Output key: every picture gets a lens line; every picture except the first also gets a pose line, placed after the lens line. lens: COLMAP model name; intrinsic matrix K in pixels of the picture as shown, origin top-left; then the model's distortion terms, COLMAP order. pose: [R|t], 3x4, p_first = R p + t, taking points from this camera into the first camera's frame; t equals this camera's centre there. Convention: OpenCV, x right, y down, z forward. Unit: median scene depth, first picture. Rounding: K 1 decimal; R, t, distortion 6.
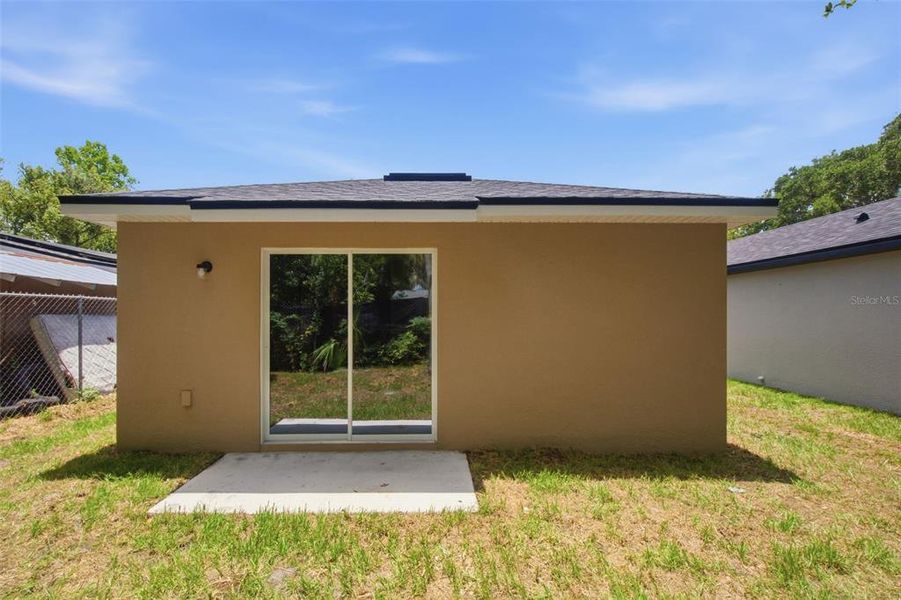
lens RADIAL K [[441.3, 0, 448.8], [0, 441.3, 314.9], [0, 0, 1]] dist [-0.000698, -0.001212]
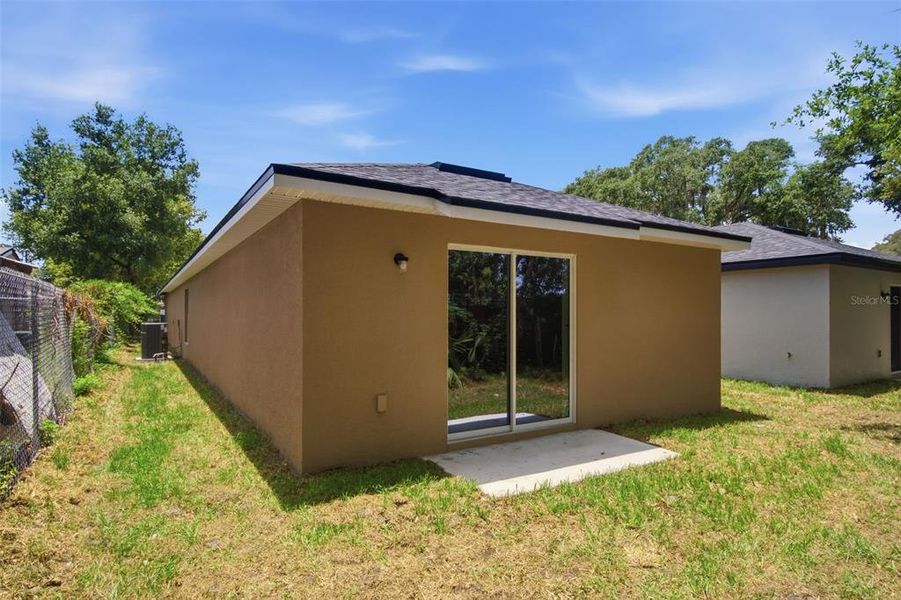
lens RADIAL K [[591.9, 0, 450.5], [0, 591.9, 300.0], [0, 0, 1]] dist [-0.001127, 0.000116]
pose [[0.819967, 0.015347, 0.572205, -1.171641], [-0.005117, 0.999797, -0.019483, -0.000106], [-0.572388, 0.013047, 0.819879, -0.078620]]
